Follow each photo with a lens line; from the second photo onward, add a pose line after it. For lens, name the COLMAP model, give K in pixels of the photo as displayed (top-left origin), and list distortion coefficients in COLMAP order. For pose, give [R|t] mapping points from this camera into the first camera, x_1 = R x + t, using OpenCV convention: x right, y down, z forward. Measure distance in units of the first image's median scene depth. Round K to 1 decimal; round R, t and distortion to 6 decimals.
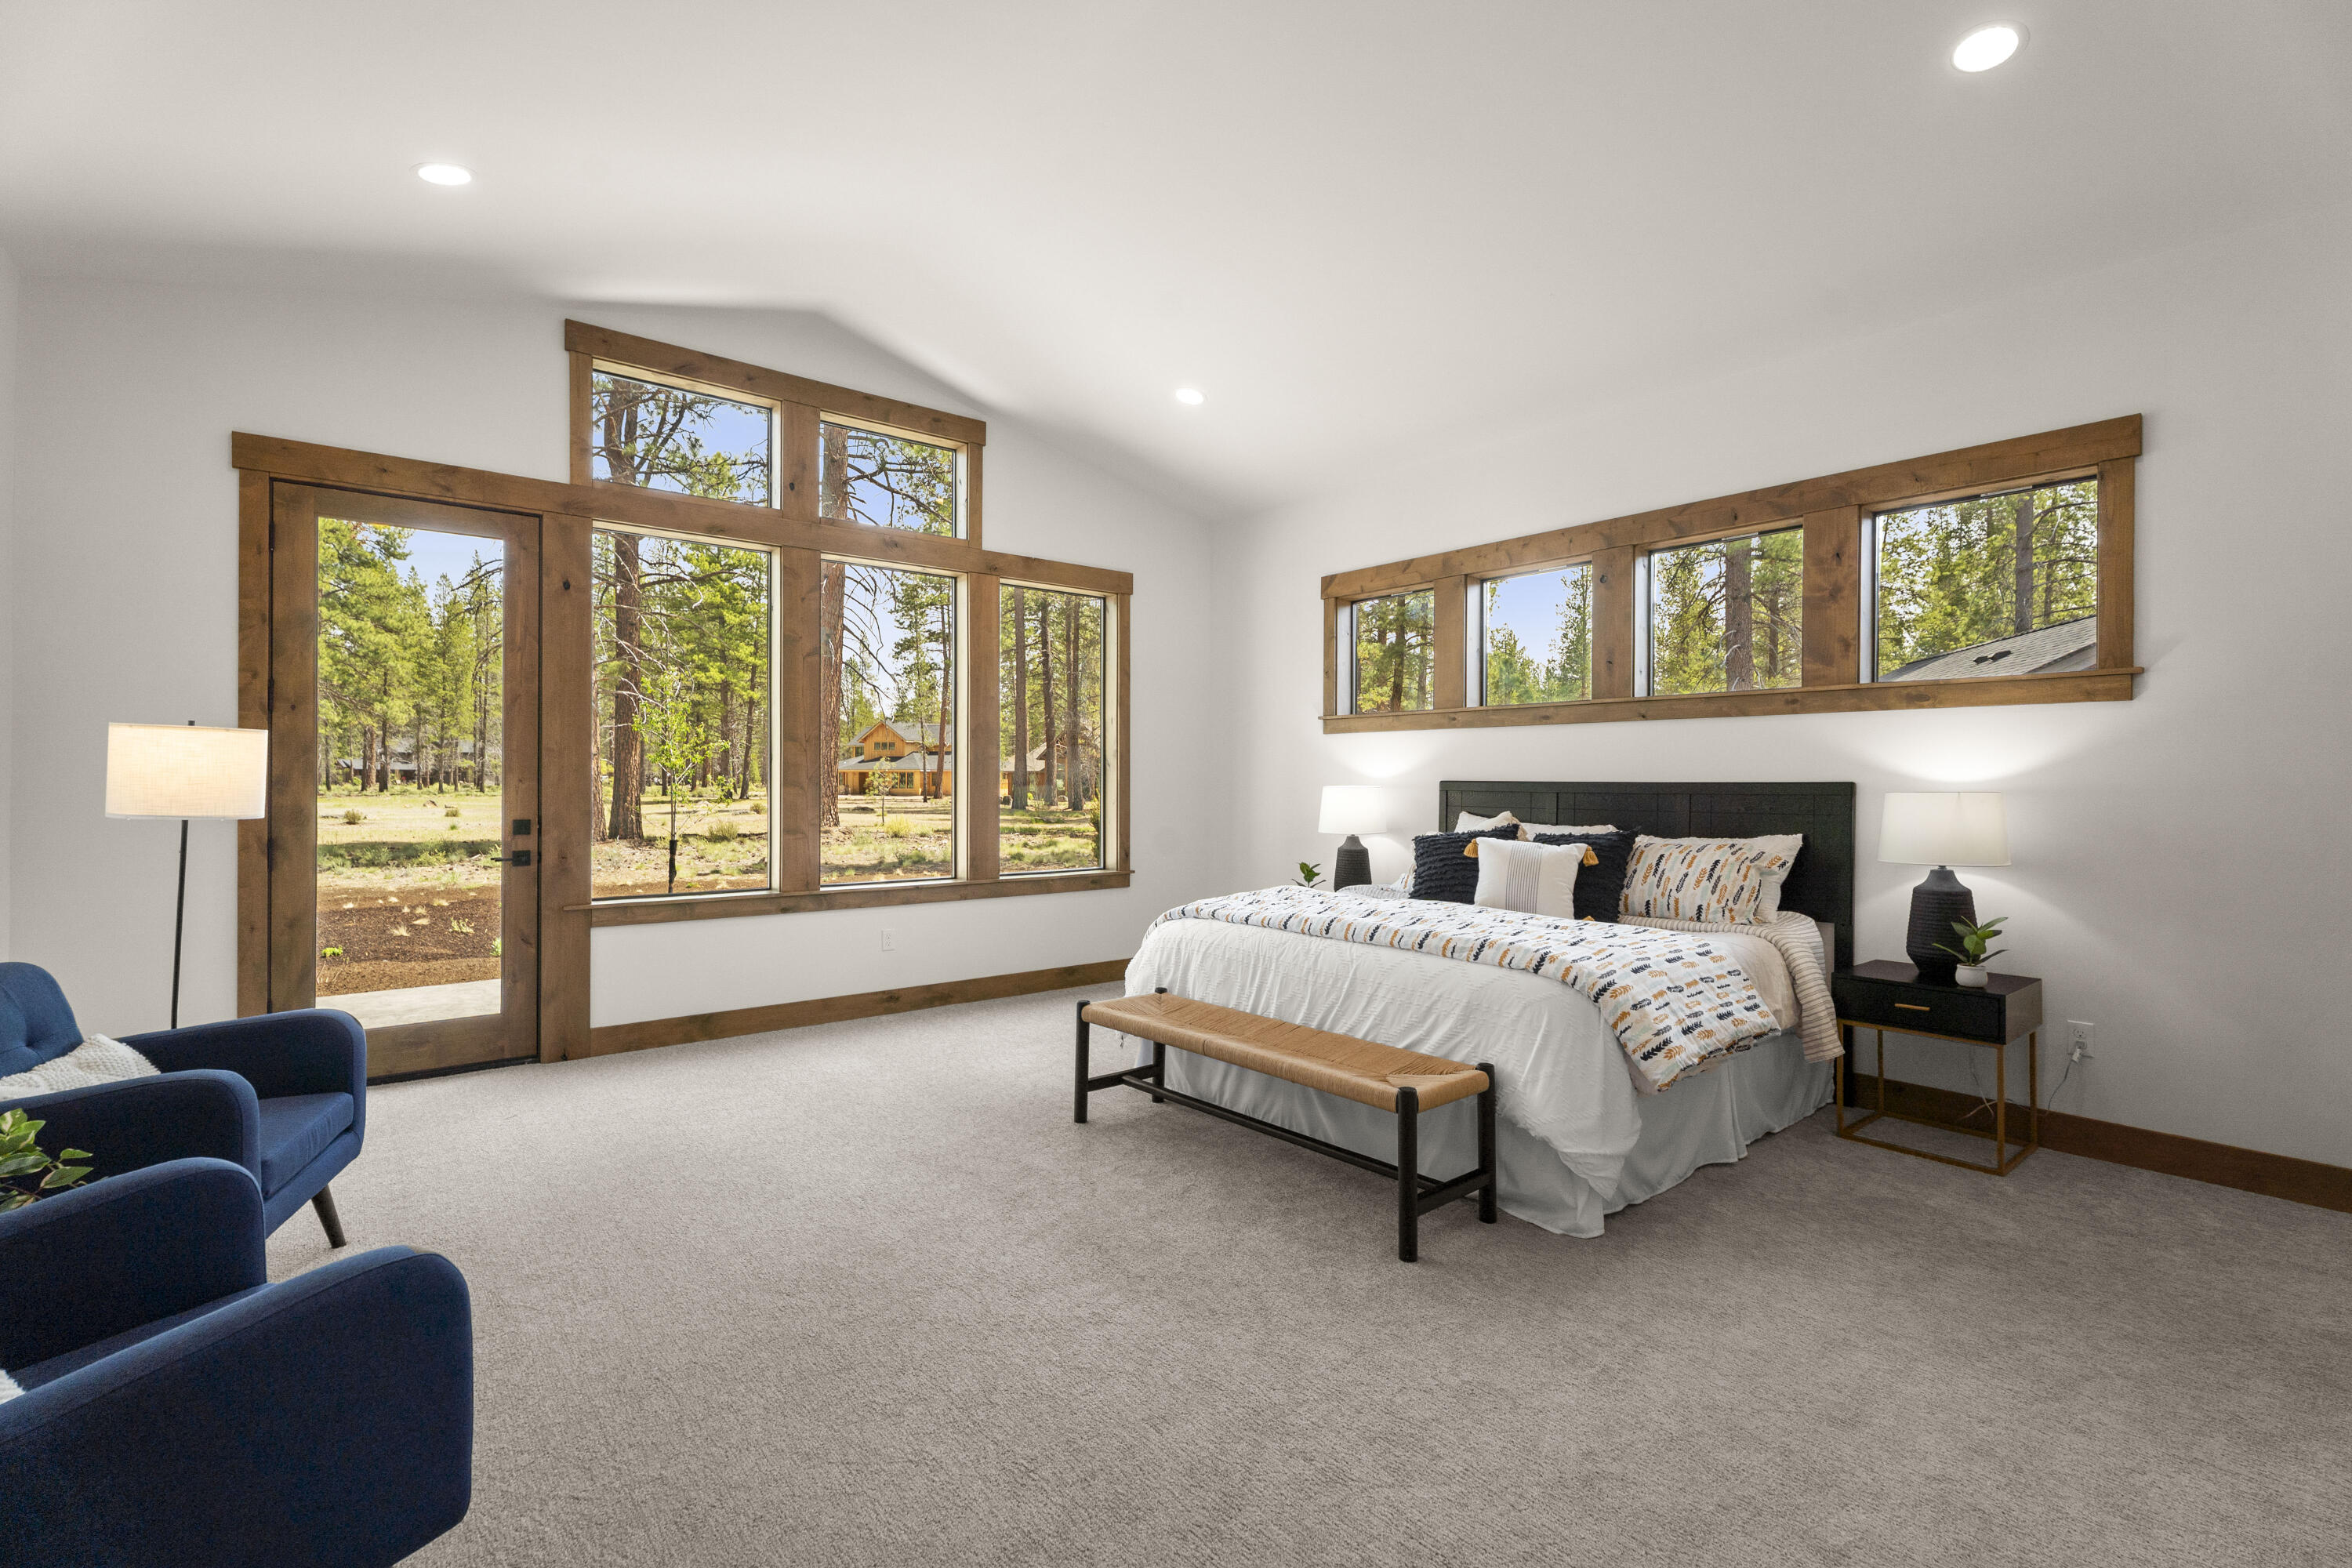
lens RADIAL K [[1070.0, 0, 1179.5], [0, 1070.0, 781.4], [0, 0, 1]] dist [0.004890, 0.000570]
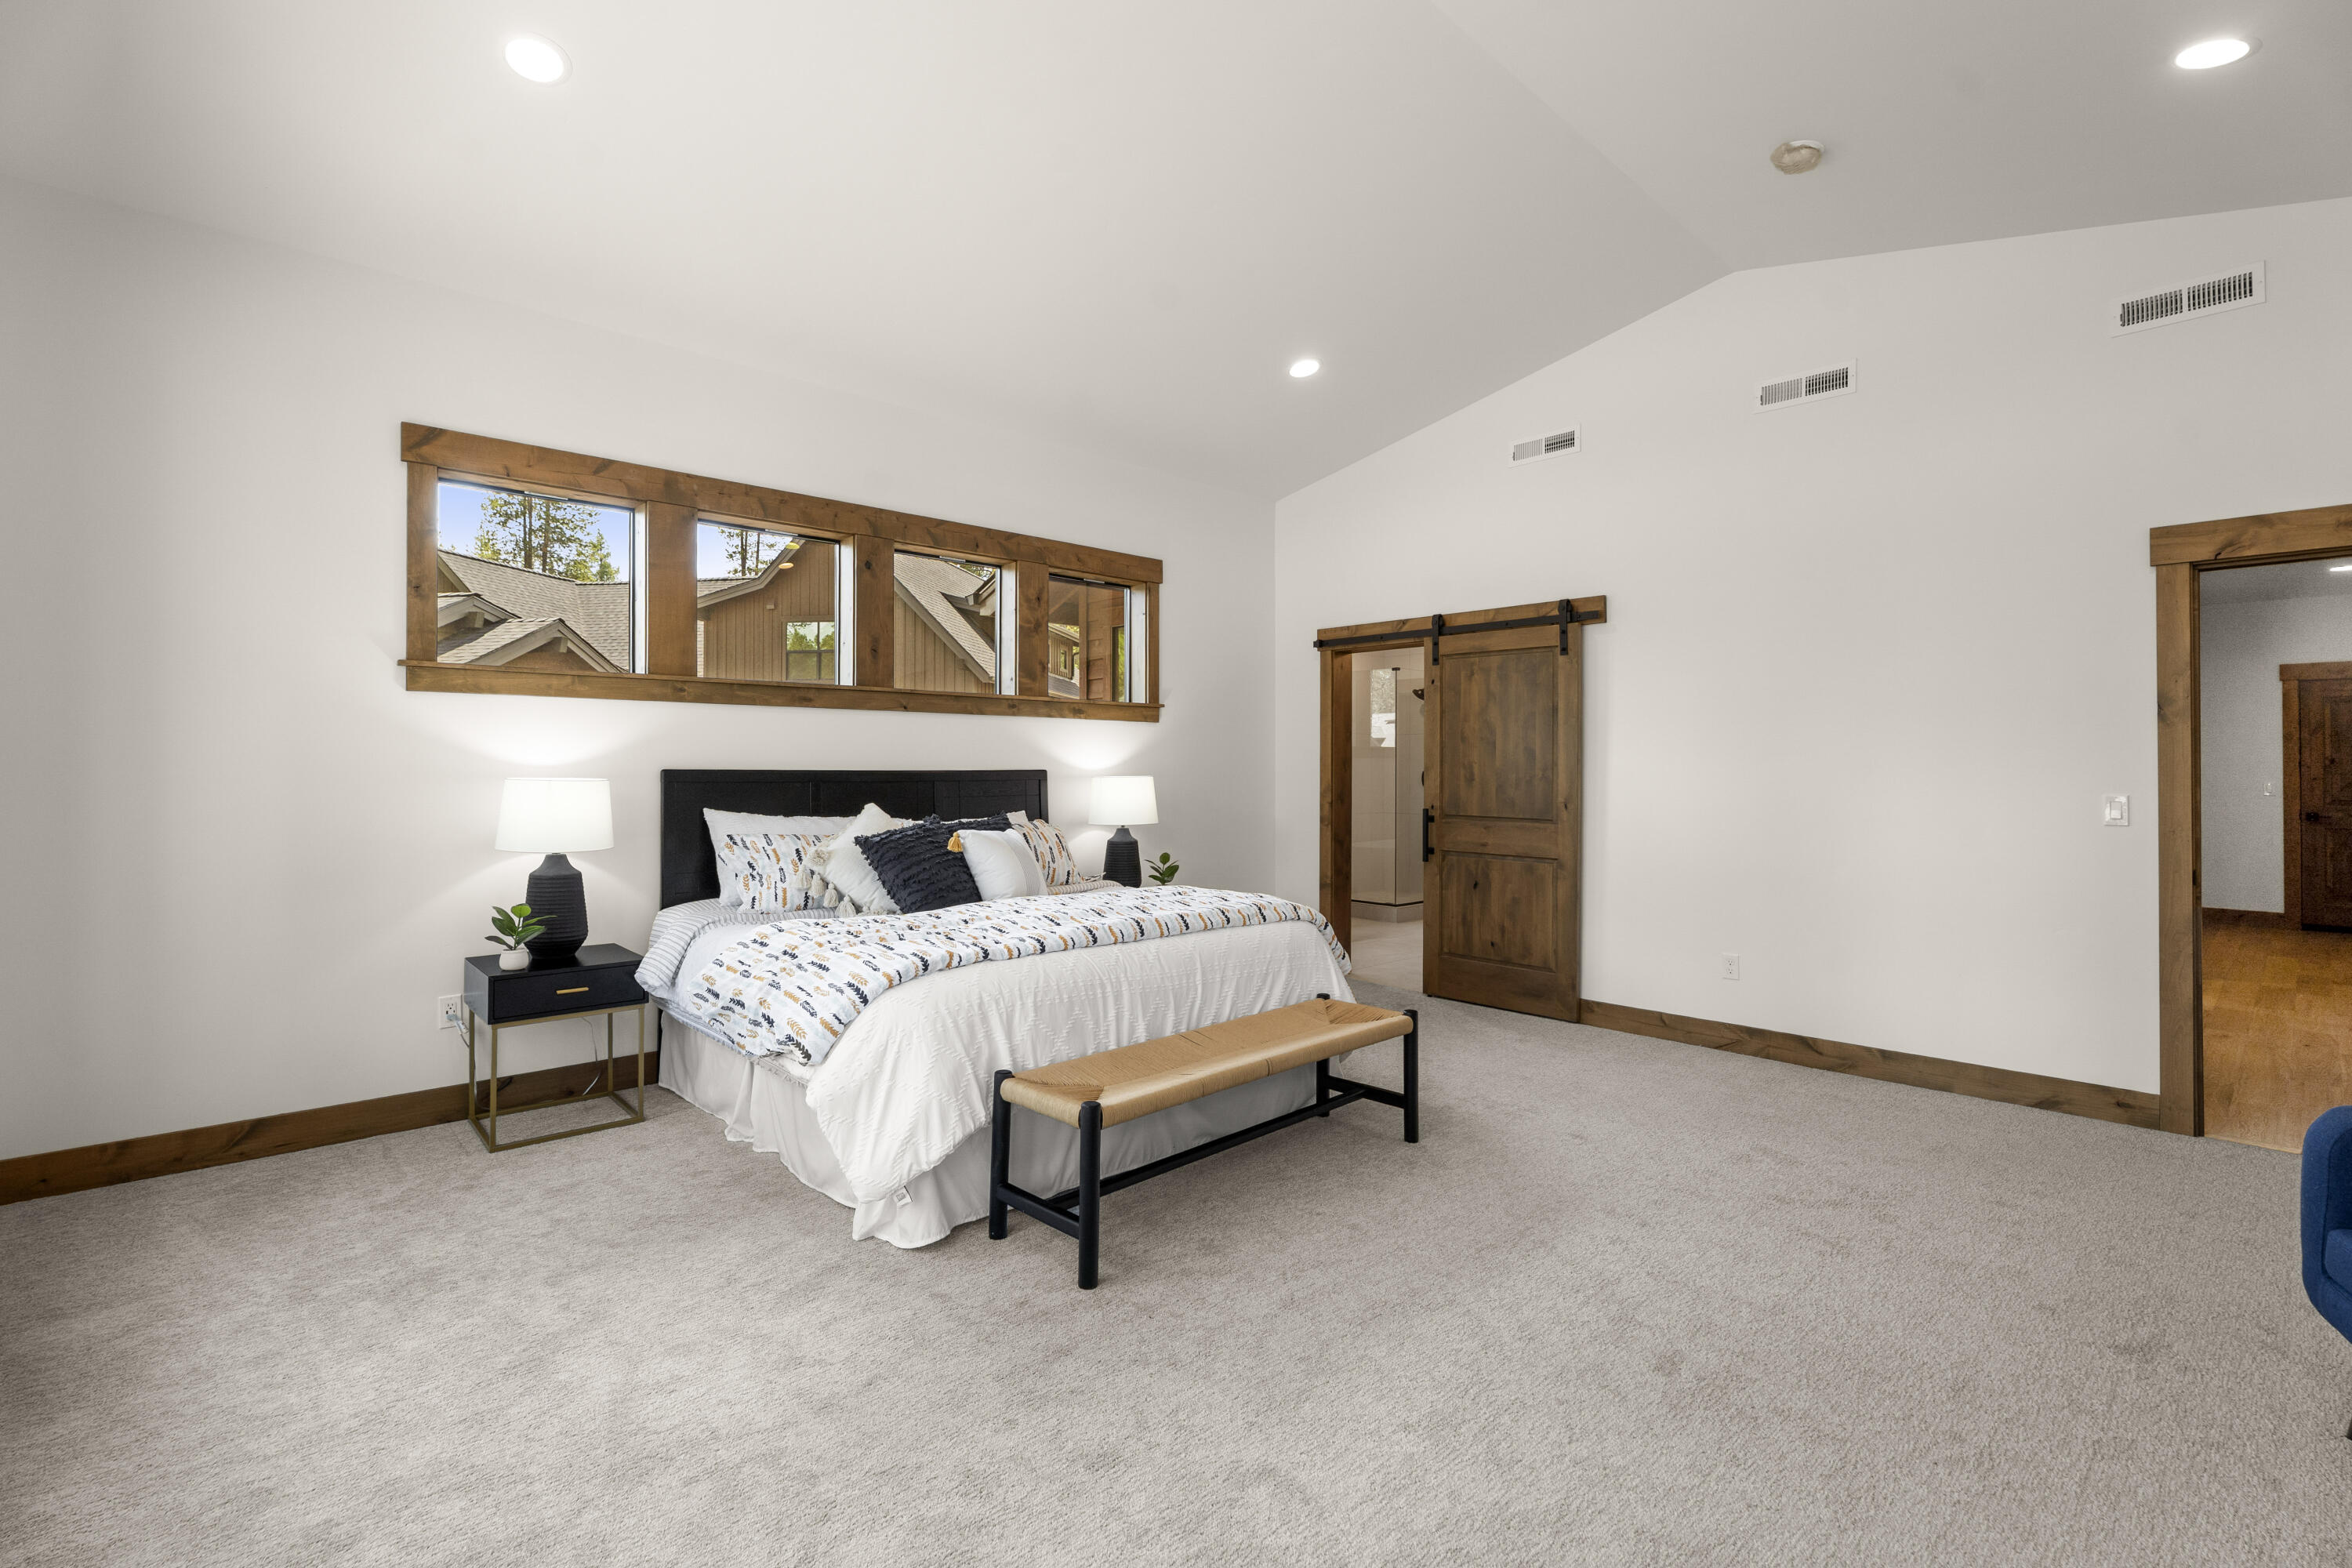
lens RADIAL K [[1070.0, 0, 1173.6], [0, 1070.0, 739.6], [0, 0, 1]] dist [0.004890, 0.000570]
pose [[-0.073579, 0.025446, 0.996965, -0.673636], [0.003003, 0.999676, -0.025294, -0.002382], [-0.997285, 0.001133, -0.073631, 0.879975]]
